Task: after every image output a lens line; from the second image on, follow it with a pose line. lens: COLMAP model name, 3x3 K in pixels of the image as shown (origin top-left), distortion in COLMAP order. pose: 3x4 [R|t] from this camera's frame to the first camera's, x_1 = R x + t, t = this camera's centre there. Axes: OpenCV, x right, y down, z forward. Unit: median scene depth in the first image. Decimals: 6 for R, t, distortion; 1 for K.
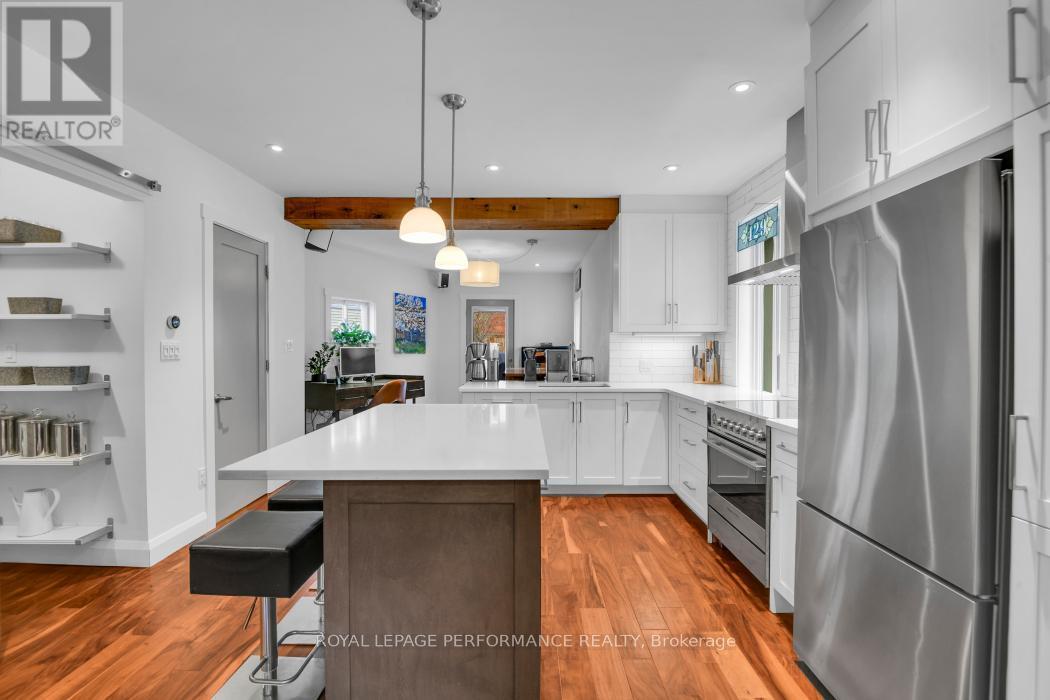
lens RADIAL K [[483.6, 0, 524.1], [0, 483.6, 348.3], [0, 0, 1]] dist [-0.015116, -0.003649]
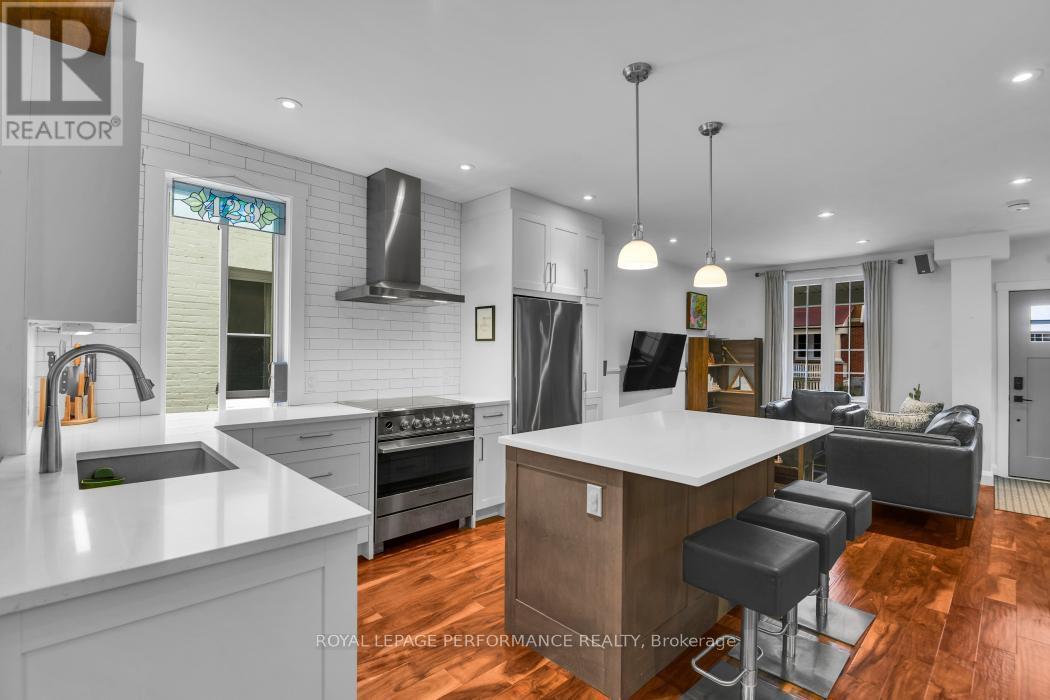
lens RADIAL K [[483.6, 0, 524.8], [0, 483.6, 347.2], [0, 0, 1]] dist [-0.015116, -0.003649]
pose [[-0.703175, 0.000558, 0.711017, -0.350488], [-0.003840, 0.999982, -0.004582, -0.011489], [-0.711007, -0.005952, -0.703160, 0.991701]]
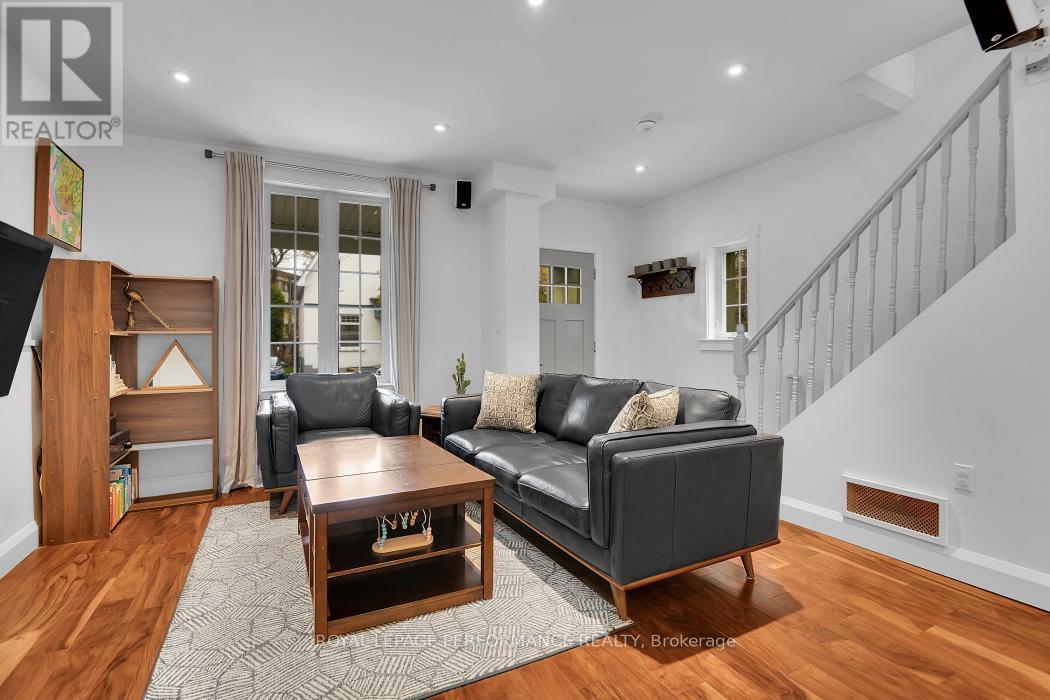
lens RADIAL K [[483.6, 0, 521.5], [0, 483.6, 346.3], [0, 0, 1]] dist [-0.015116, -0.003649]
pose [[-0.889589, 0.006410, -0.456716, 0.132450], [-0.004325, 0.999738, 0.022455, 0.038717], [0.456741, 0.021951, -0.889329, 0.300459]]
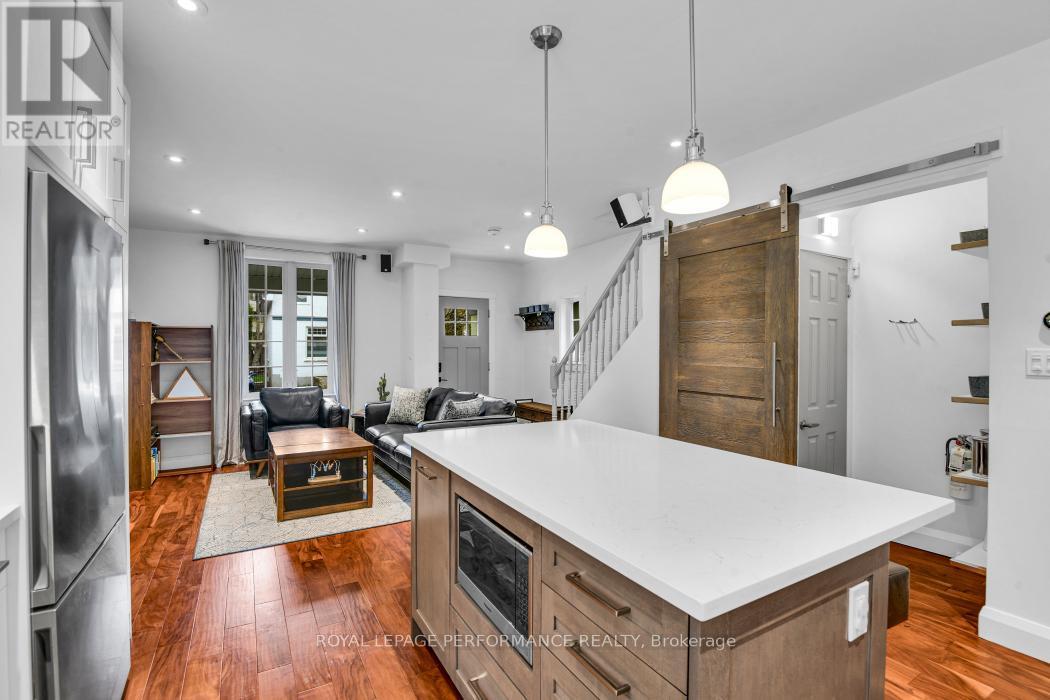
lens RADIAL K [[483.6, 0, 525.0], [0, 483.6, 354.1], [0, 0, 1]] dist [-0.015116, -0.003649]
pose [[-0.860972, 0.006685, -0.508608, 0.155713], [-0.005862, 0.999717, 0.023062, -0.012703], [0.508619, 0.022838, -0.860689, 0.776372]]
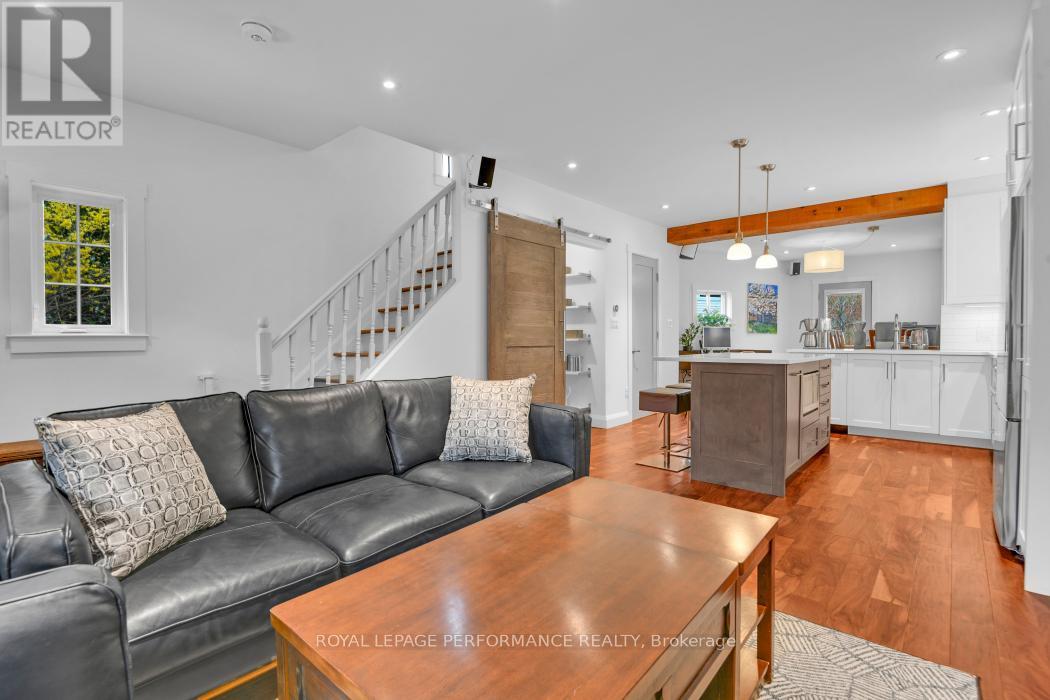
lens RADIAL K [[483.6, 0, 526.6], [0, 483.6, 348.0], [0, 0, 1]] dist [-0.015116, -0.003649]
pose [[0.750580, 0.009762, -0.660707, 0.195180], [-0.000299, 0.999896, 0.014434, 0.052048], [0.660779, -0.010636, 0.750505, -0.473009]]
